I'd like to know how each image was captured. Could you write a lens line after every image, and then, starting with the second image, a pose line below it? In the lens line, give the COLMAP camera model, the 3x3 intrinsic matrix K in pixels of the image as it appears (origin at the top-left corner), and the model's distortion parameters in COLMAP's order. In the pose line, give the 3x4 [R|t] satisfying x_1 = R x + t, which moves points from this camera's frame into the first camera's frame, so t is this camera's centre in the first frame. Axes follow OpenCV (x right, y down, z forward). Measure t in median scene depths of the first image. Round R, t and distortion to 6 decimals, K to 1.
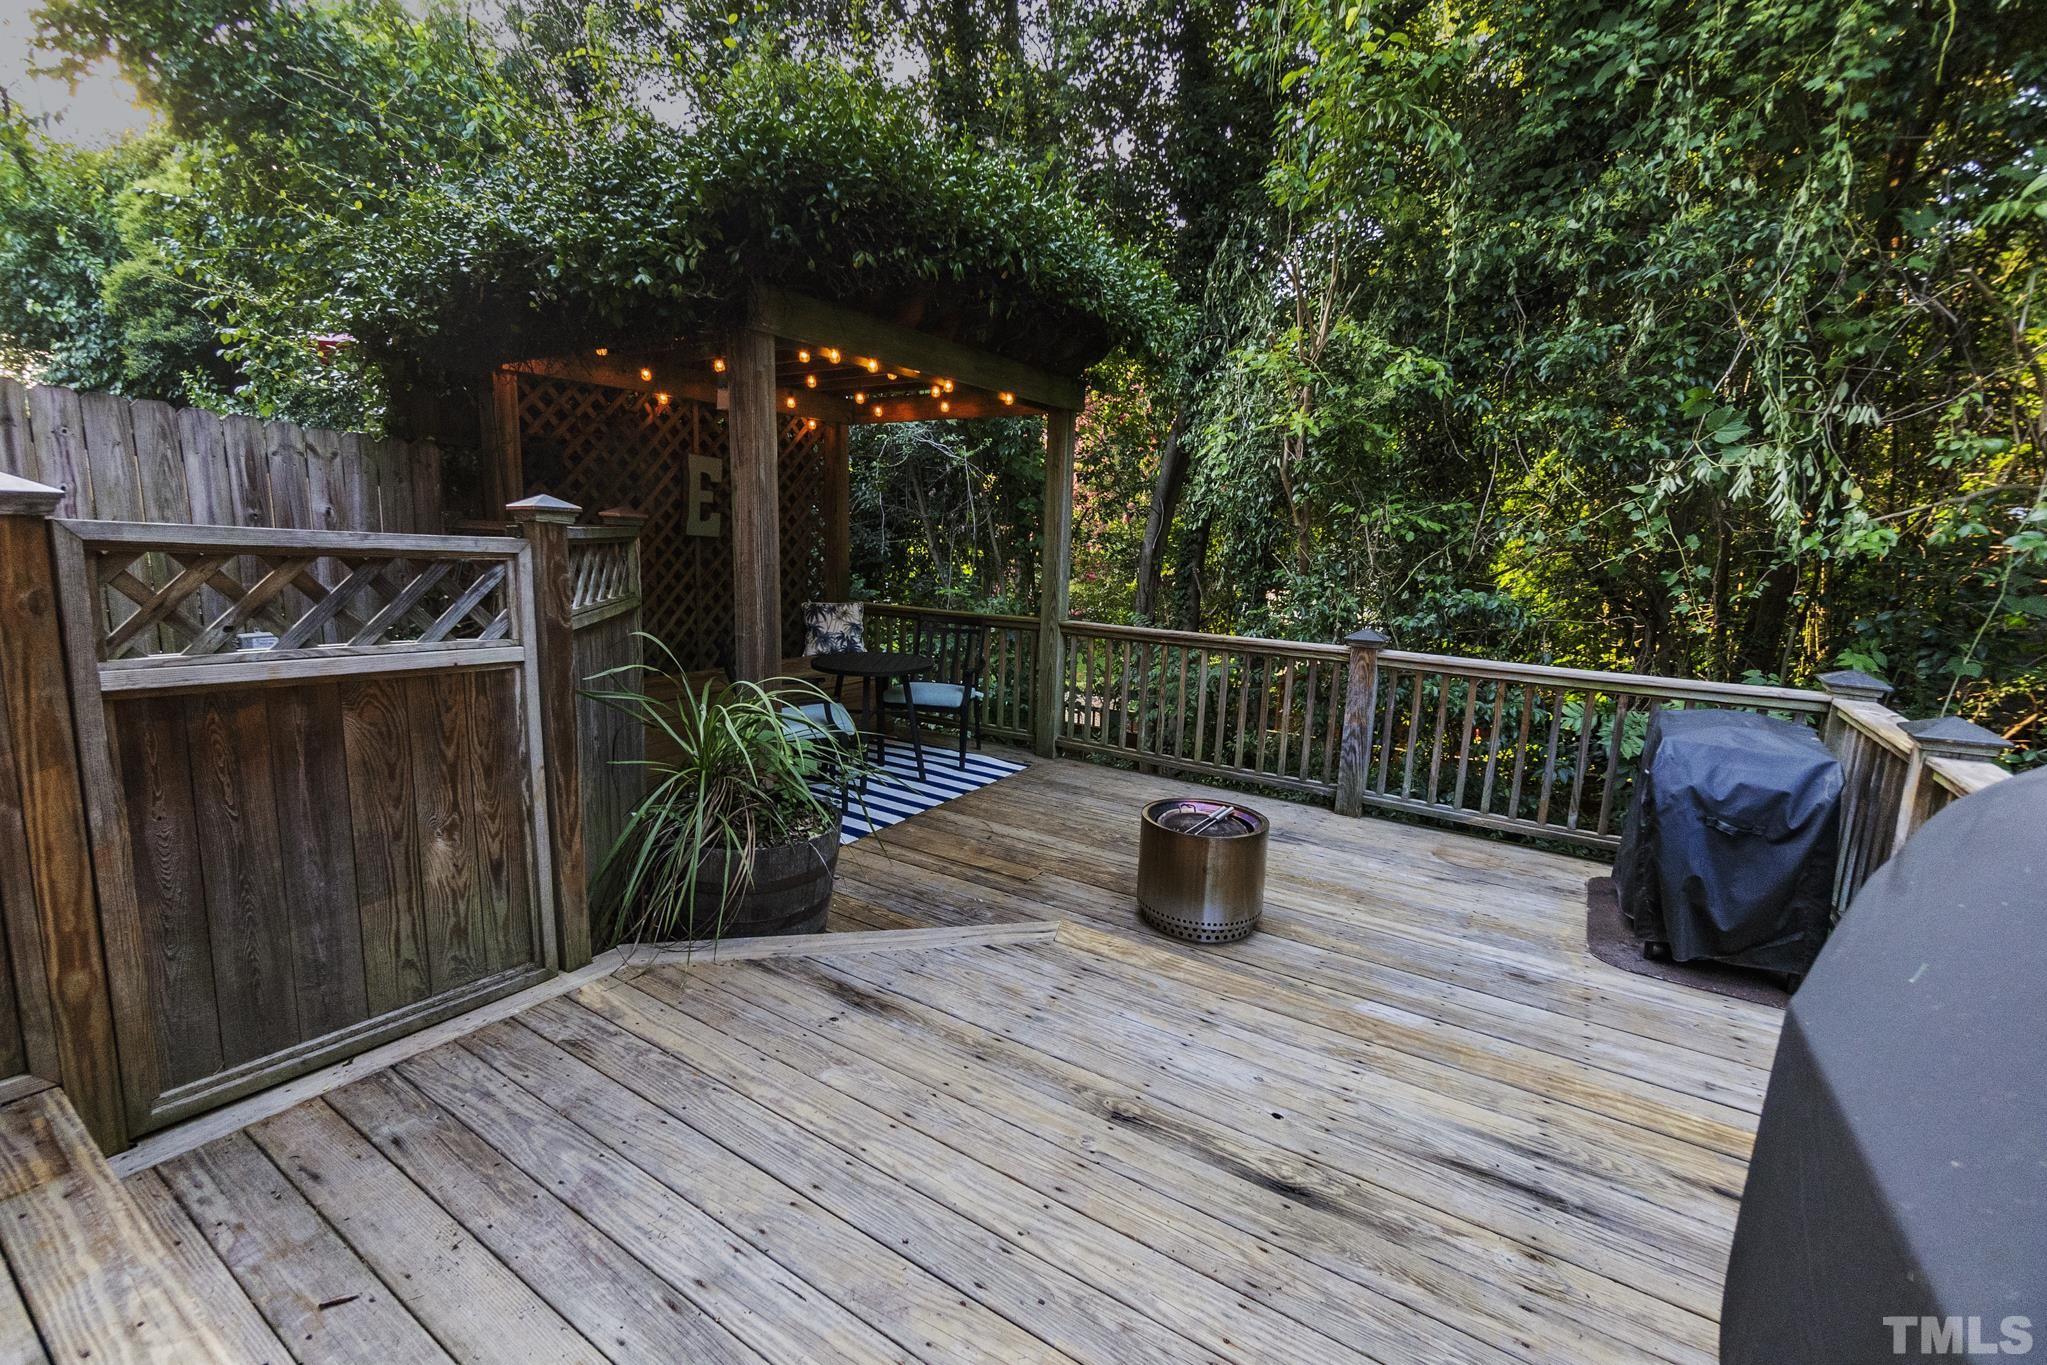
lens RADIAL K [[903.7, 0, 1023.5], [0, 903.7, 682.5], [0, 0, 1]] dist [-0.006993, 0.000081]
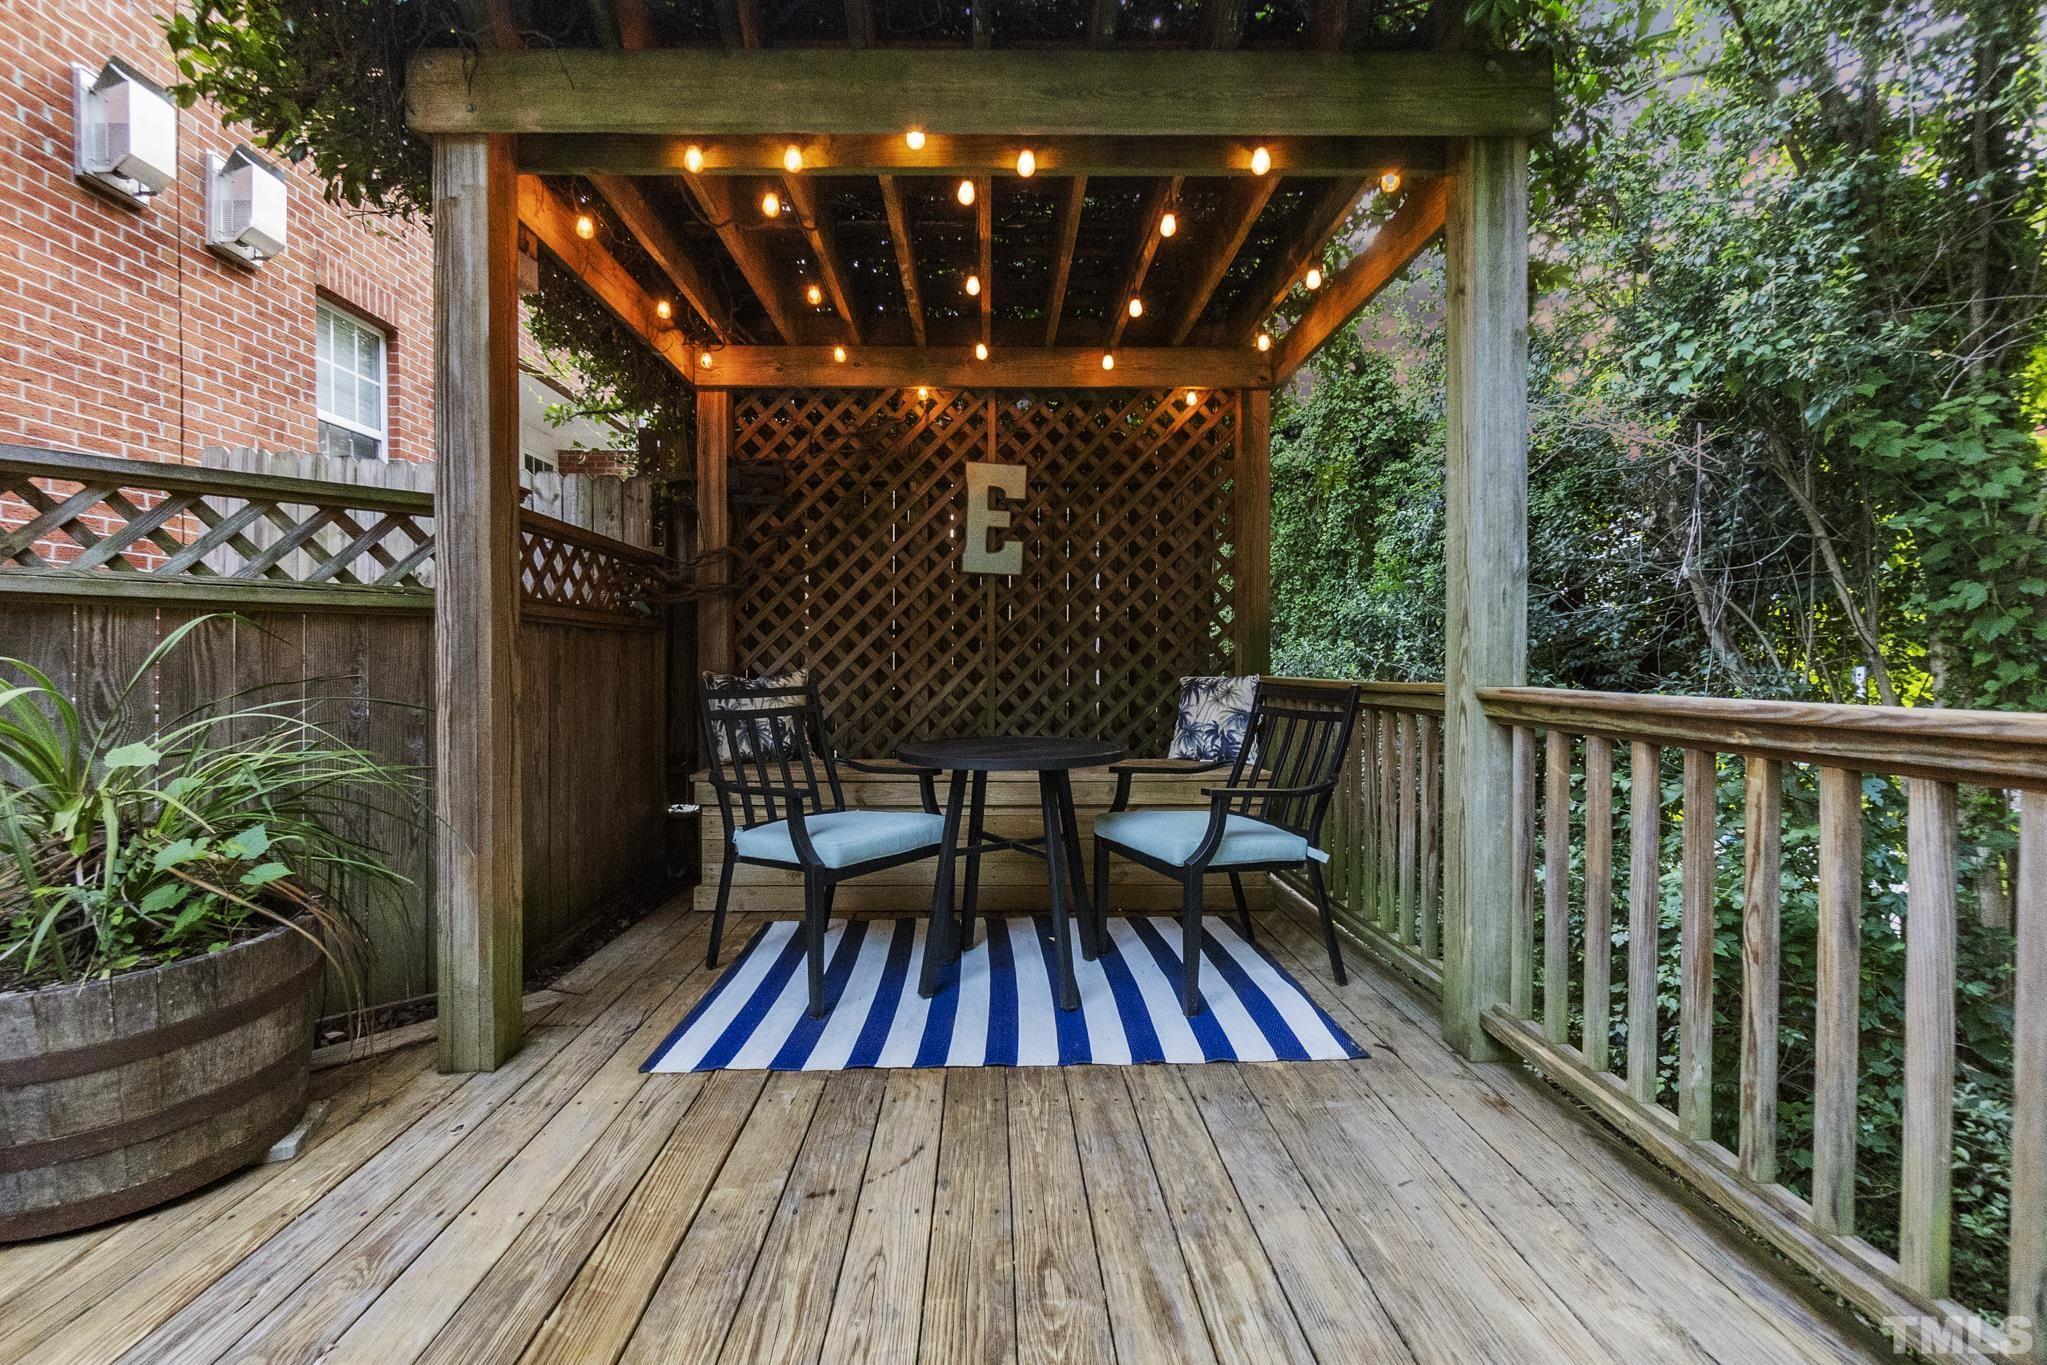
lens RADIAL K [[891.2, 0, 1019.9], [0, 891.2, 676.3], [0, 0, 1]] dist [-0.003530, -0.001341]
pose [[0.538489, -0.019919, -0.842397, 0.253452], [-0.126324, 0.986514, -0.104077, -0.010256], [0.833110, 0.162460, 0.528711, 0.657043]]
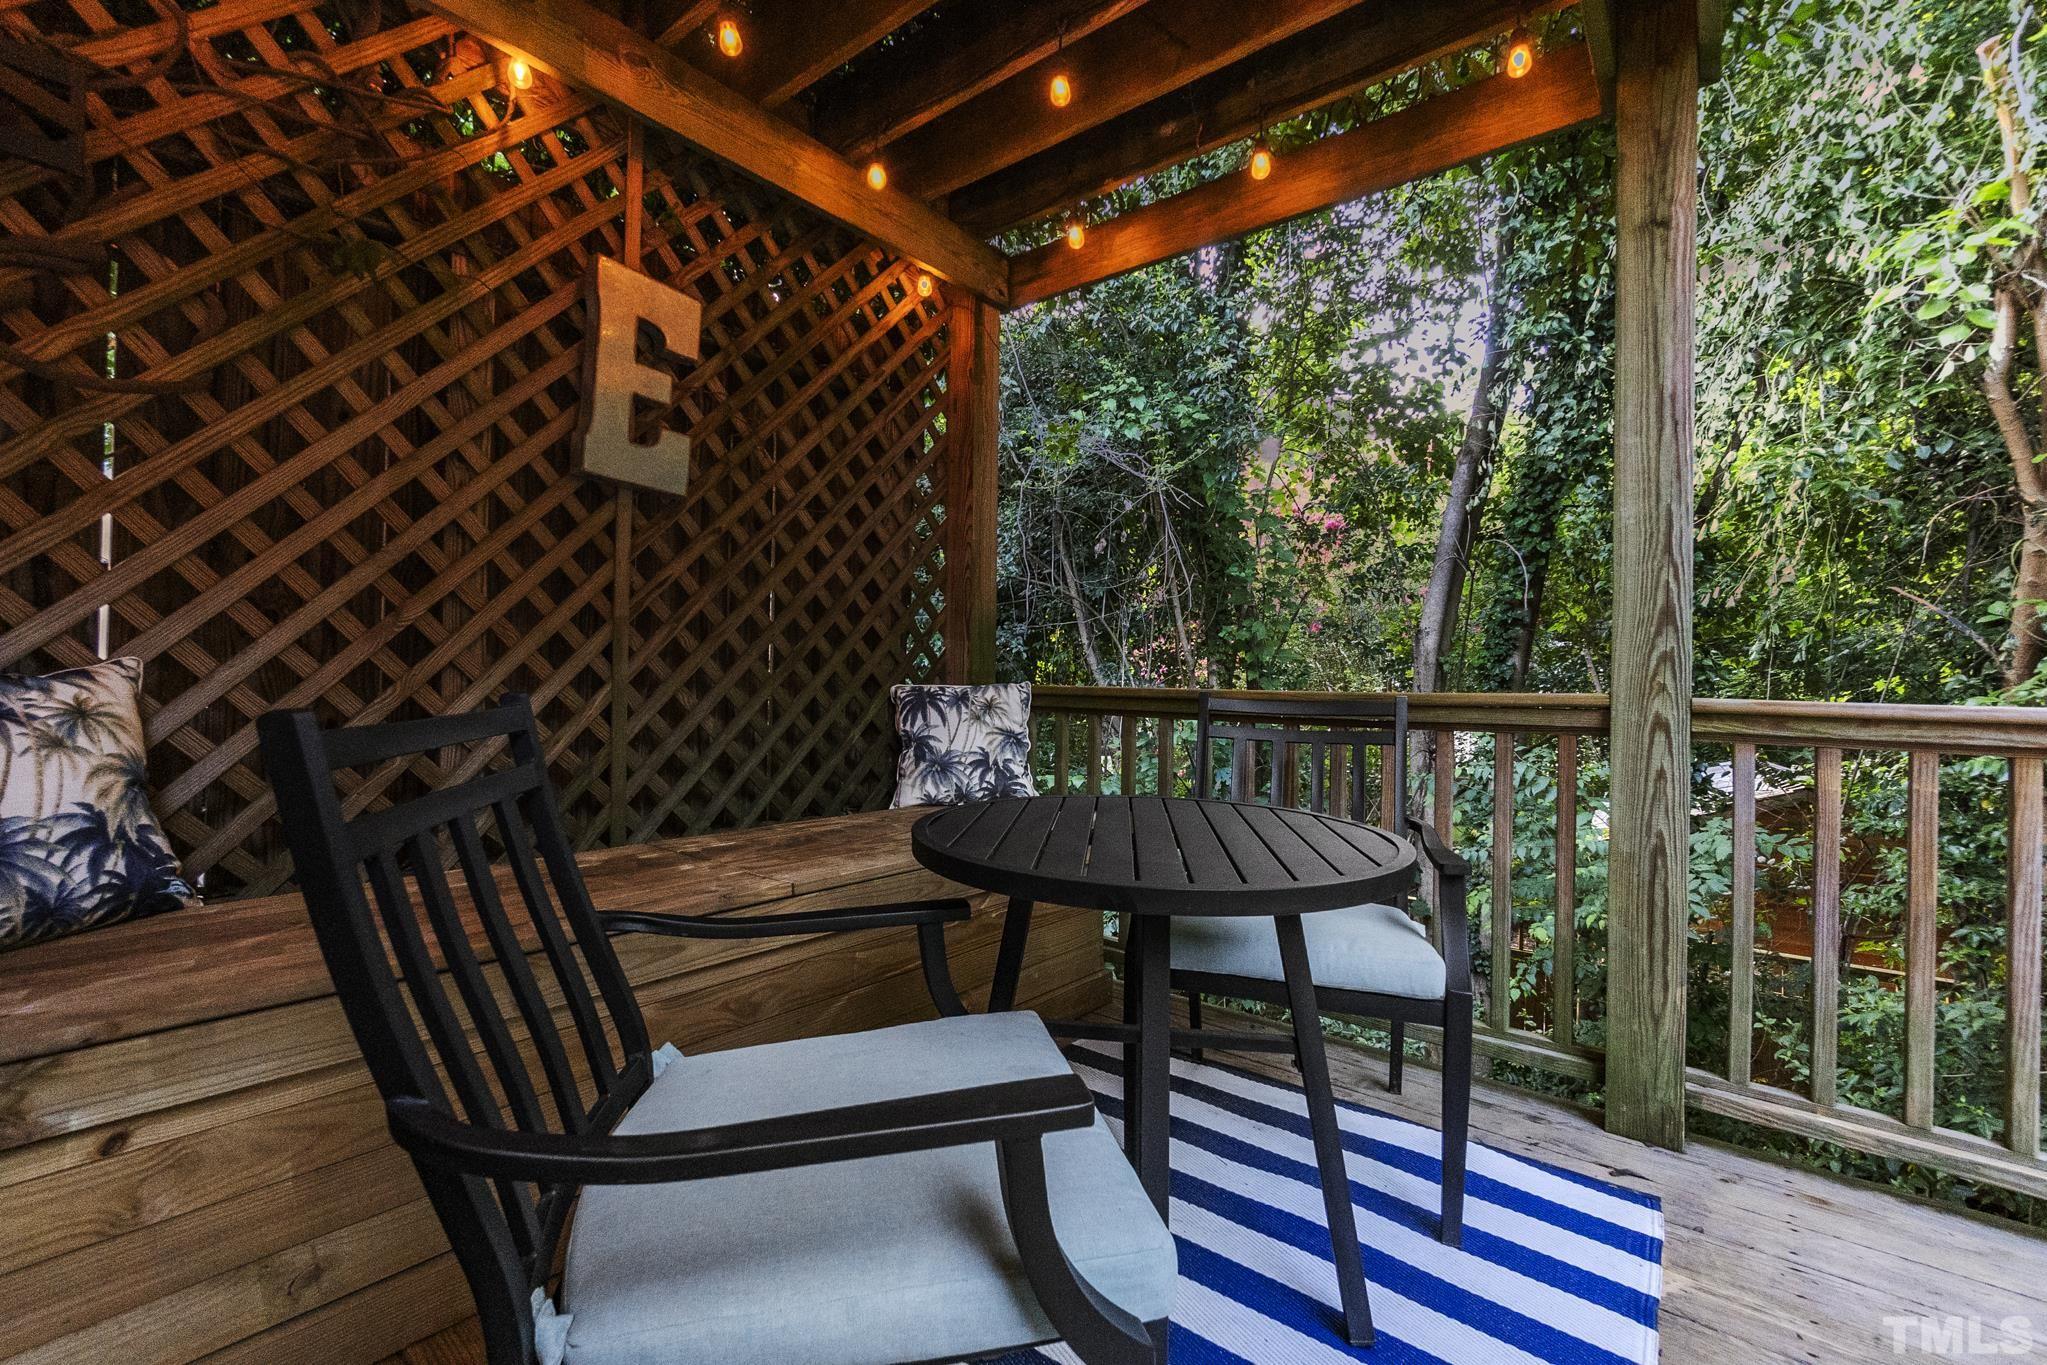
lens RADIAL K [[885.6, 0, 998.7], [0, 885.6, 679.3], [0, 0, 1]] dist [-0.002348, -0.000380]
pose [[0.991474, -0.017141, -0.129171, -0.158863], [-0.005673, 0.984692, -0.174214, -0.018878], [0.130180, 0.173461, 0.976199, 0.672993]]
